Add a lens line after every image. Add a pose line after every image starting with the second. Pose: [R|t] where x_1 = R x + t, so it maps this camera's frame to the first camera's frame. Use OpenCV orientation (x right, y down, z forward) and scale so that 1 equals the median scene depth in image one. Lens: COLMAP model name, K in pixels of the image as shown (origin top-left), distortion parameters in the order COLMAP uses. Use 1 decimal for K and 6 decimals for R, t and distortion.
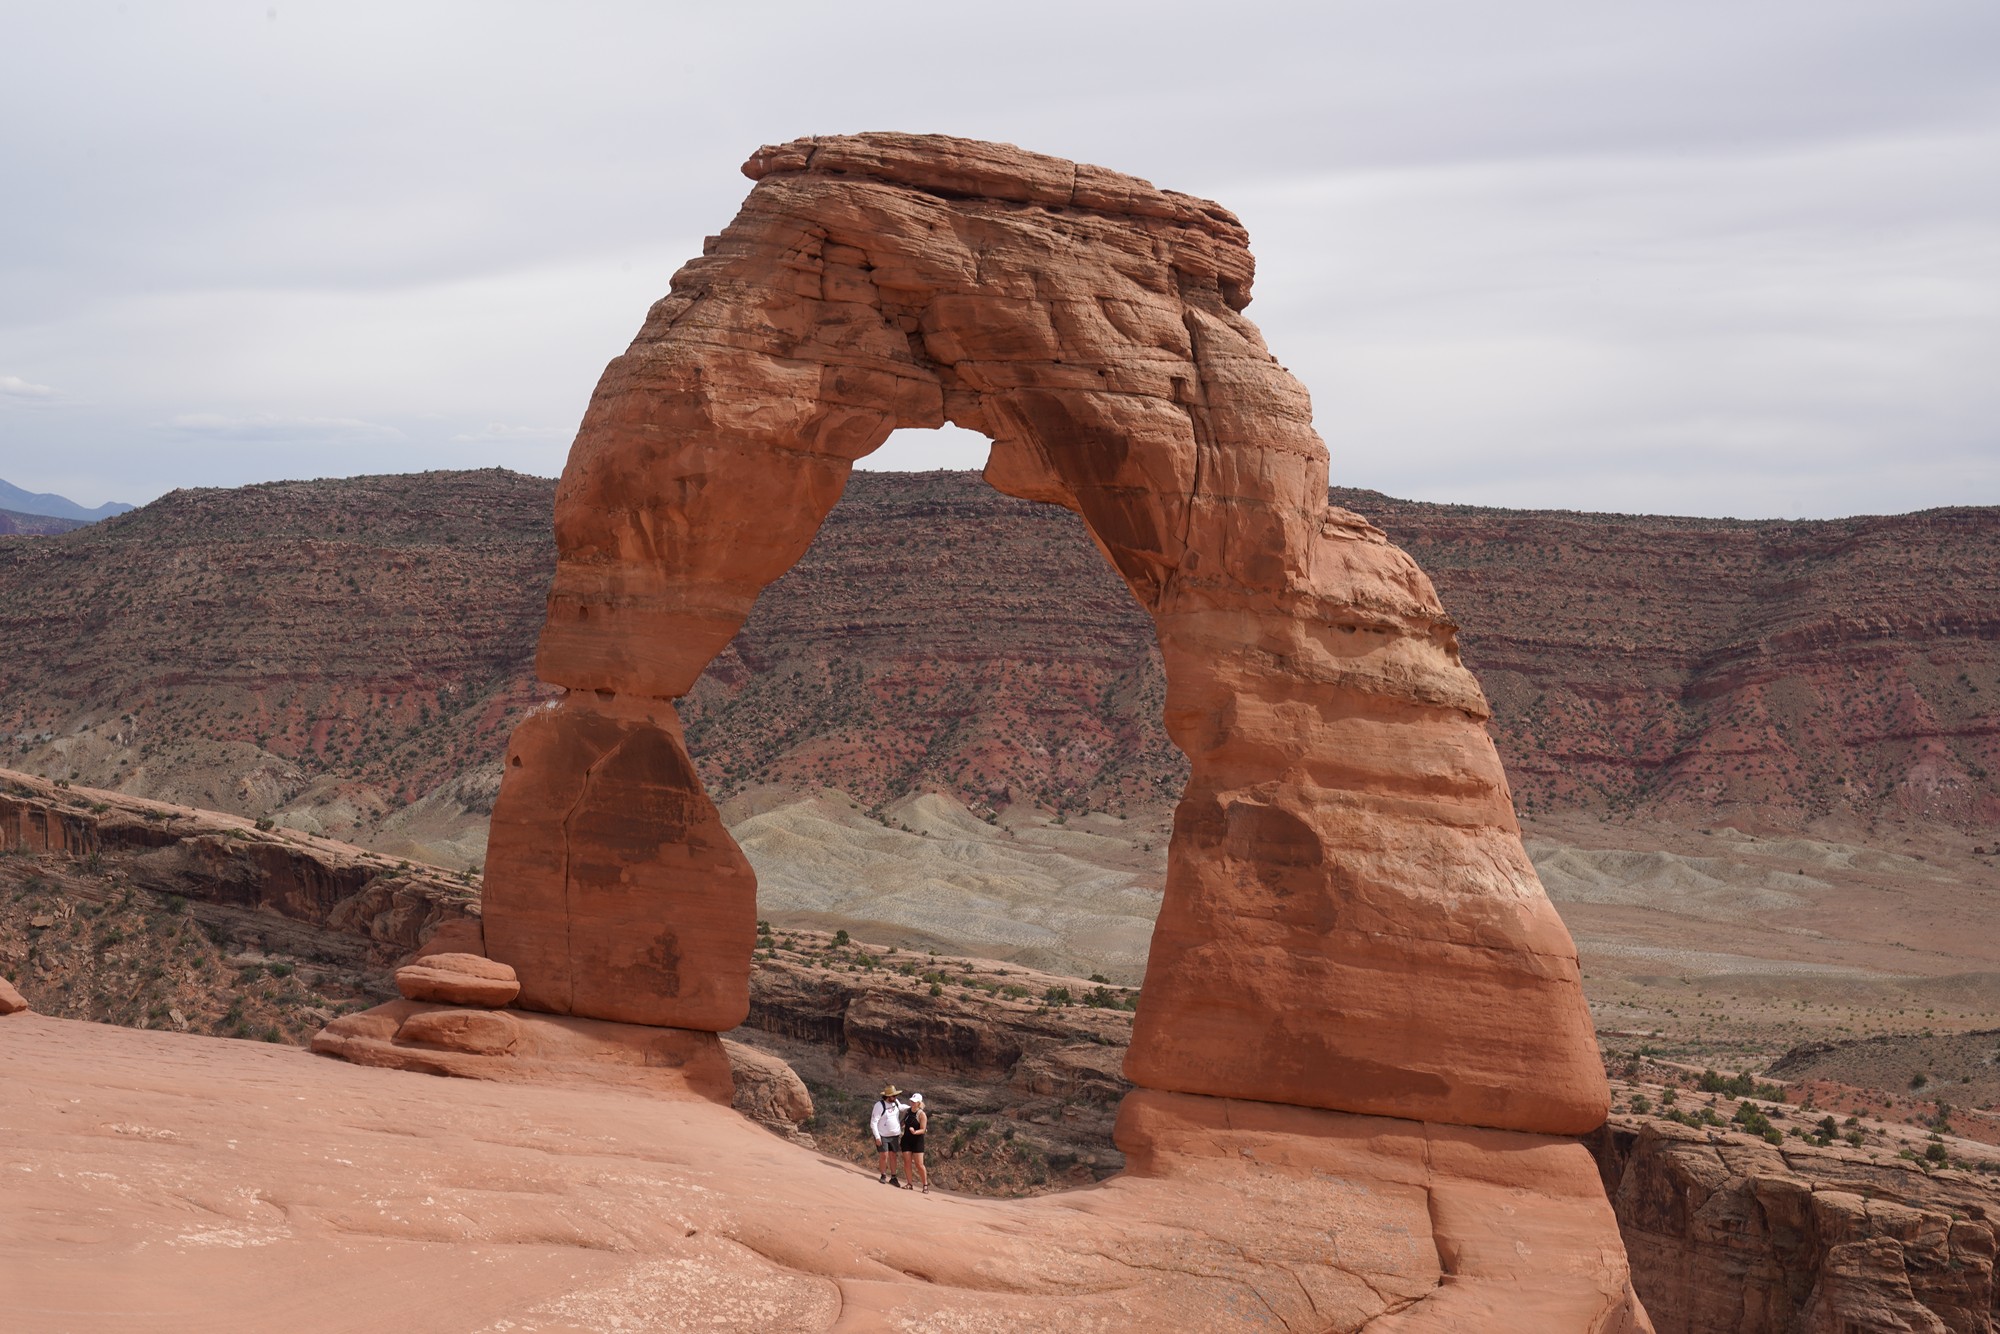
lens RADIAL K [[3180.0, 0, 1009.7], [0, 3180.0, 666.2], [0, 0, 1]] dist [0.010479, 0.000000]
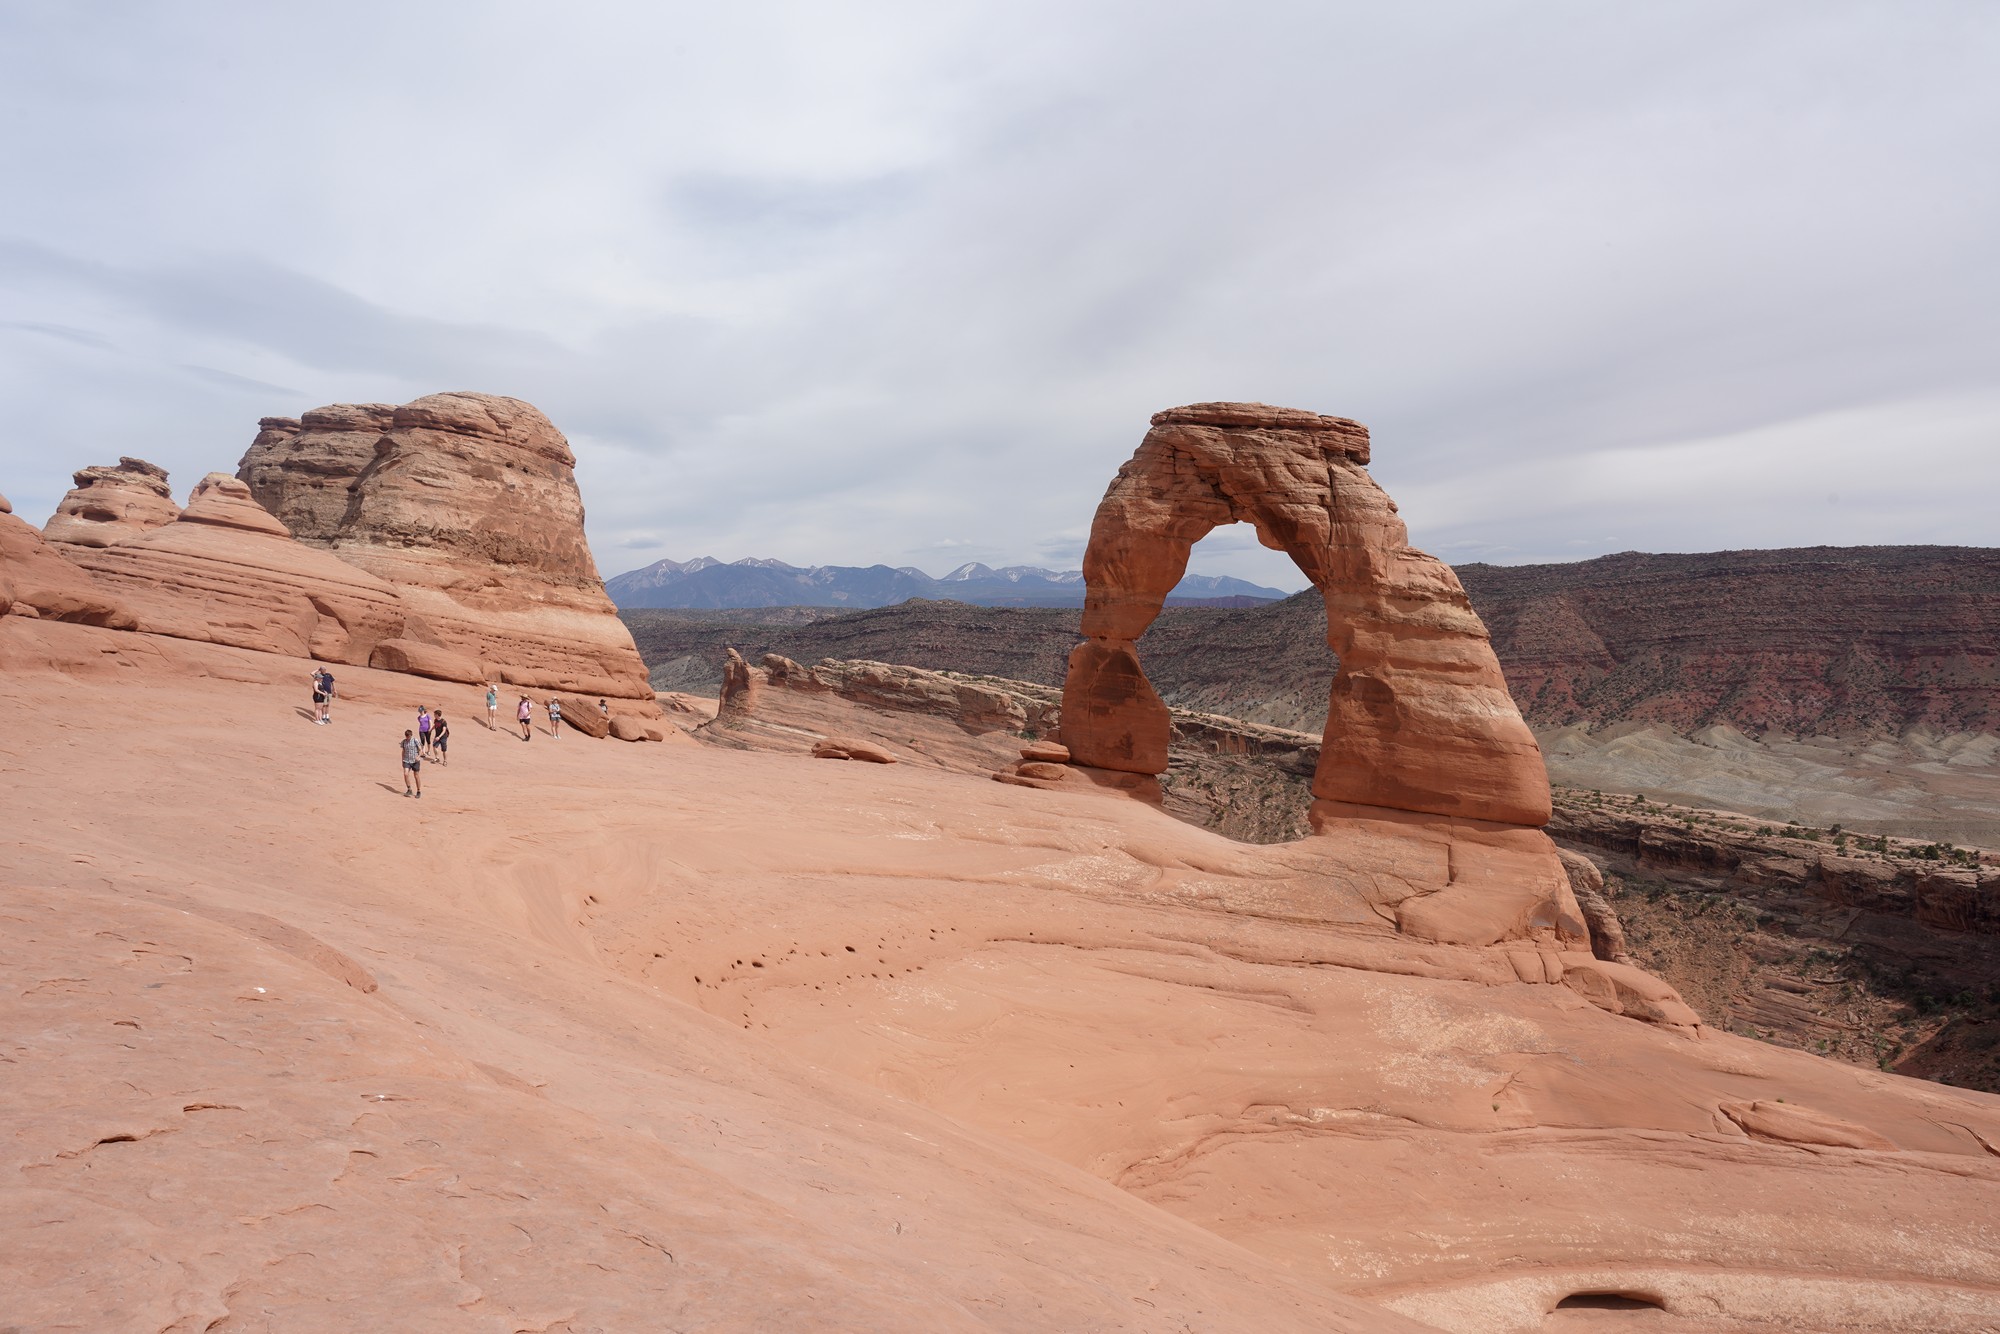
lens RADIAL K [[1573.5, 0, 1007.7], [0, 1573.5, 667.7], [0, 0, 1]] dist [-0.015023, 0.018116]
pose [[0.895770, -0.025363, -0.443793, 0.364193], [0.025445, 0.999660, -0.005773, 0.038089], [0.443788, -0.006120, 0.896111, -0.145026]]
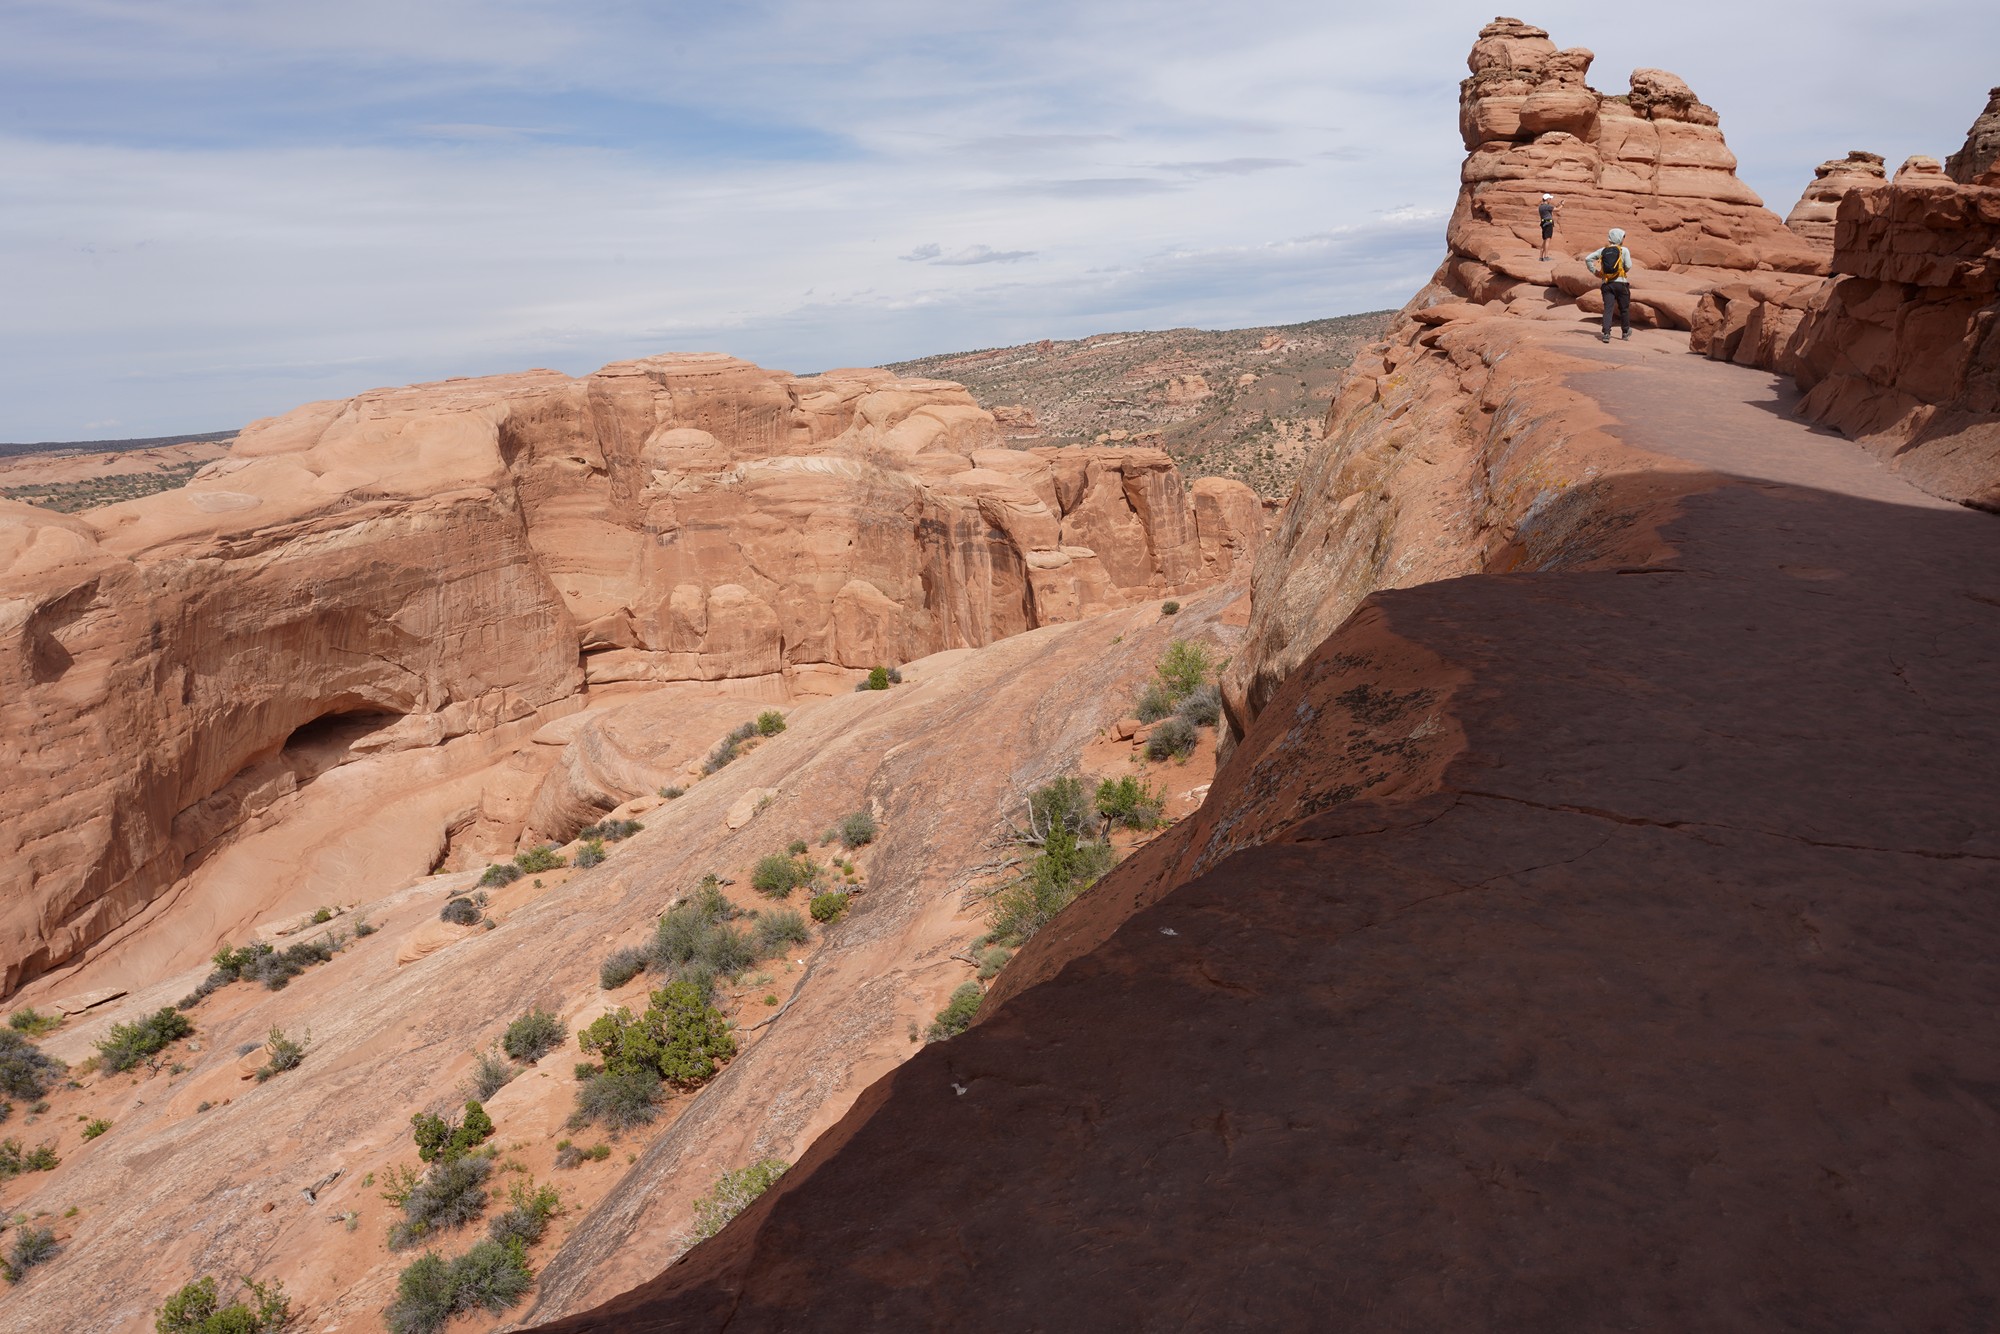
lens RADIAL K [[1573.5, 0, 1000.8], [0, 1573.5, 666.6], [0, 0, 1]] dist [-0.015023, 0.018116]
pose [[0.084701, 0.158881, -0.983658, 0.819477], [0.039277, 0.985906, 0.162626, 0.079312], [0.995632, -0.052409, 0.077266, -0.390550]]
